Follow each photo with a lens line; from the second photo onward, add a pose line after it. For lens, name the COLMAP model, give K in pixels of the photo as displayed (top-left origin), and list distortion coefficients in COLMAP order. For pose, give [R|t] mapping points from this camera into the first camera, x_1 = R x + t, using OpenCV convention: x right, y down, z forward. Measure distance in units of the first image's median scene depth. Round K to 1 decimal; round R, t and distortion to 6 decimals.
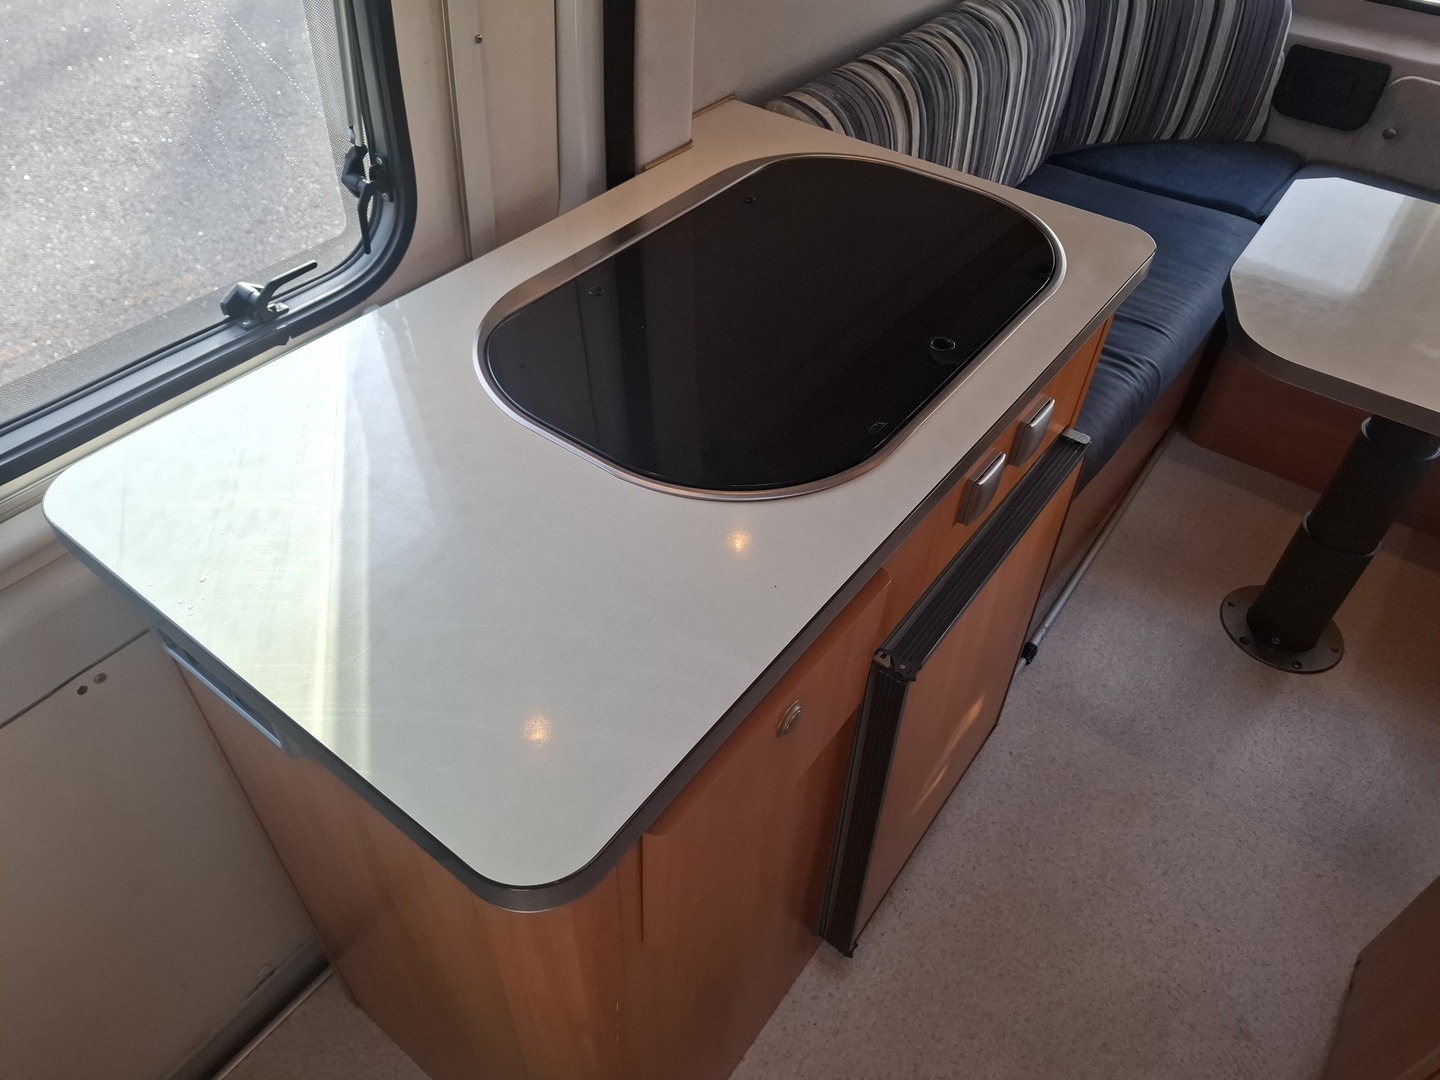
lens RADIAL K [[983.4, 0, 736.6], [0, 983.4, 502.6], [0, 0, 1]] dist [0.045091, -0.031573]
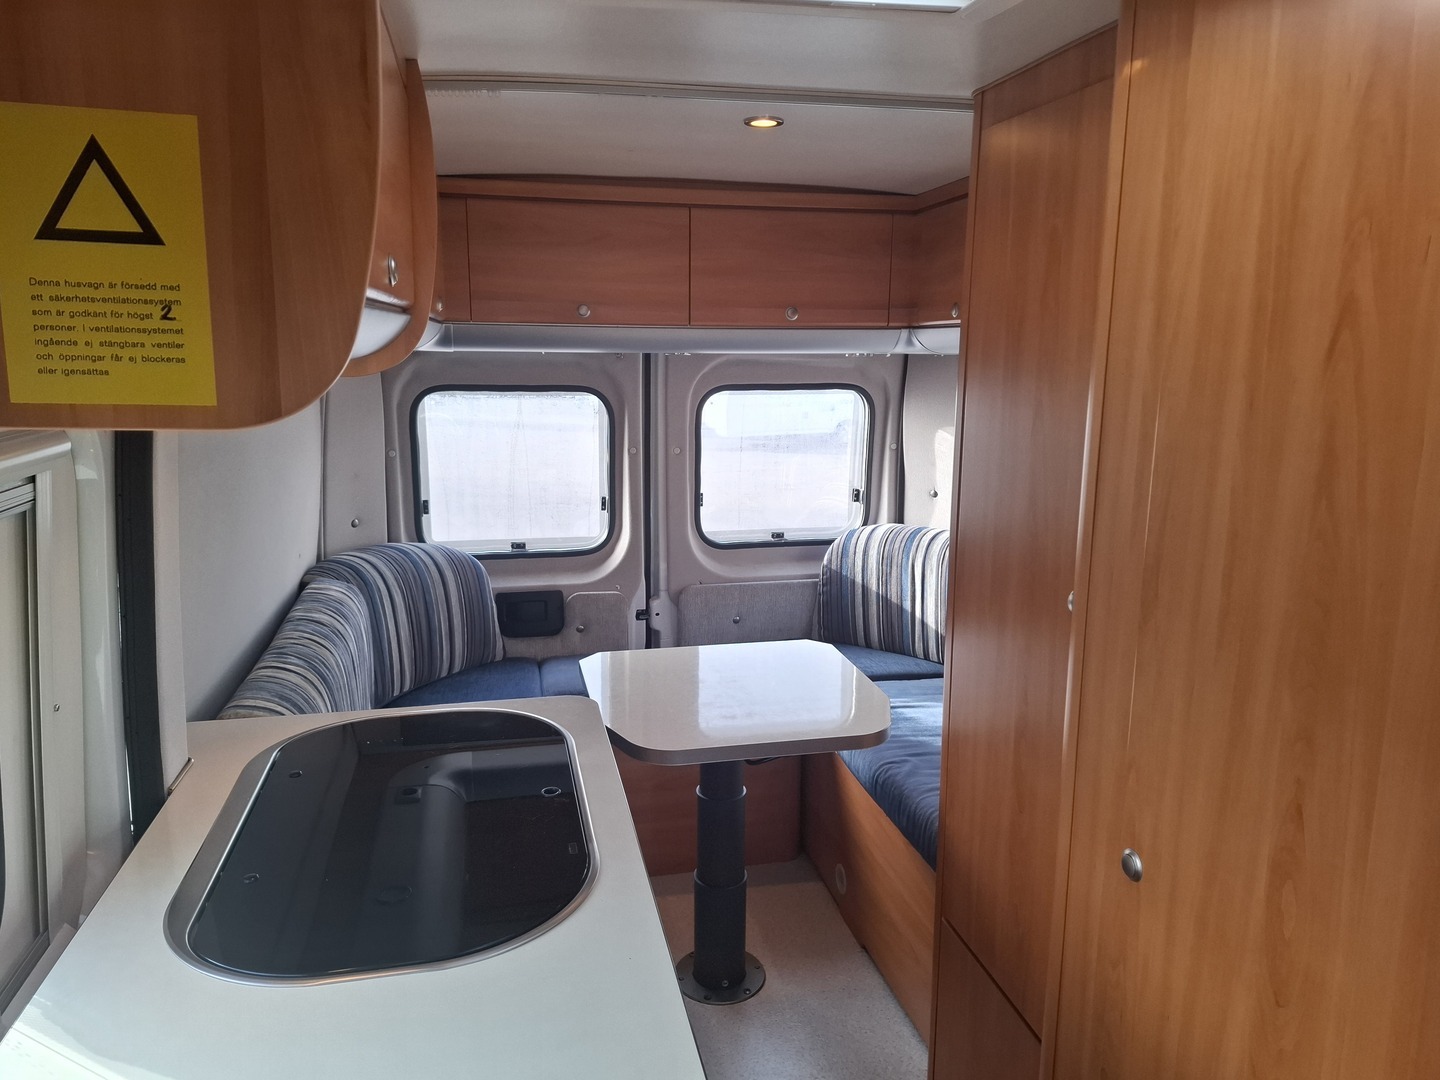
lens RADIAL K [[983.4, 0, 721.8], [0, 983.4, 534.7], [0, 0, 1]] dist [0.045091, -0.031573]
pose [[0.646501, -0.168352, 0.744106, -0.295052], [0.526501, 0.804311, -0.275466, 0.026886], [-0.552117, 0.569861, 0.608625, -0.076881]]
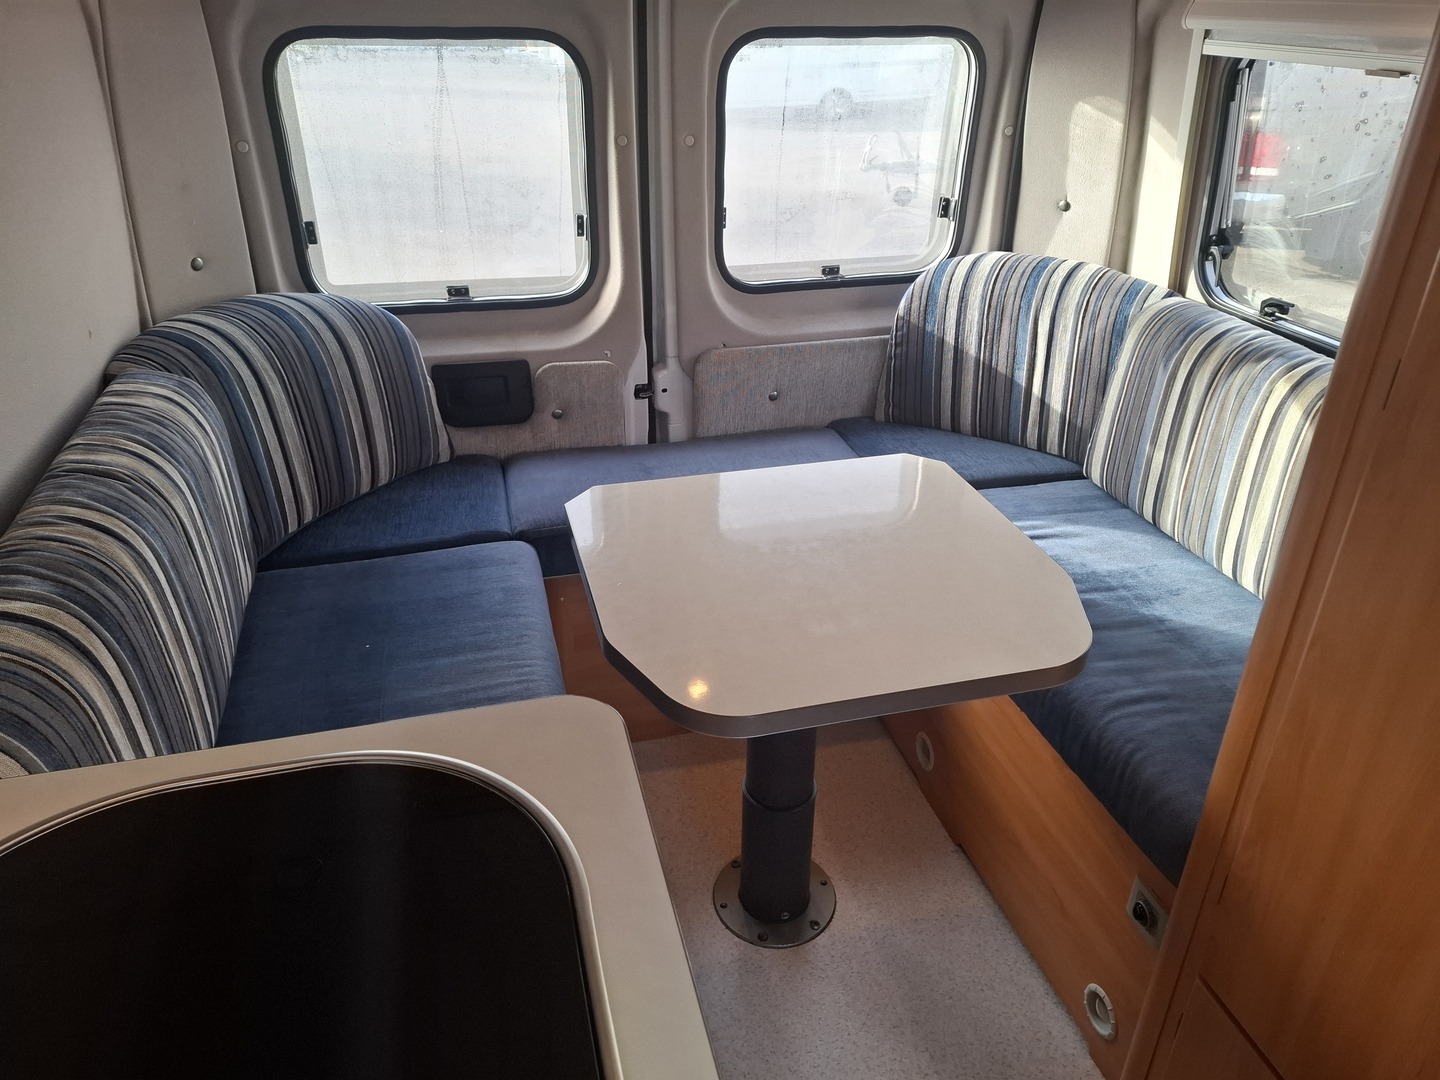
lens RADIAL K [[983.4, 0, 721.1], [0, 983.4, 535.5], [0, 0, 1]] dist [0.045091, -0.031573]
pose [[0.619925, -0.394871, 0.678063, 0.019698], [0.540399, 0.841399, -0.004075, -0.190654], [-0.568913, 0.368950, 0.734993, 0.227201]]
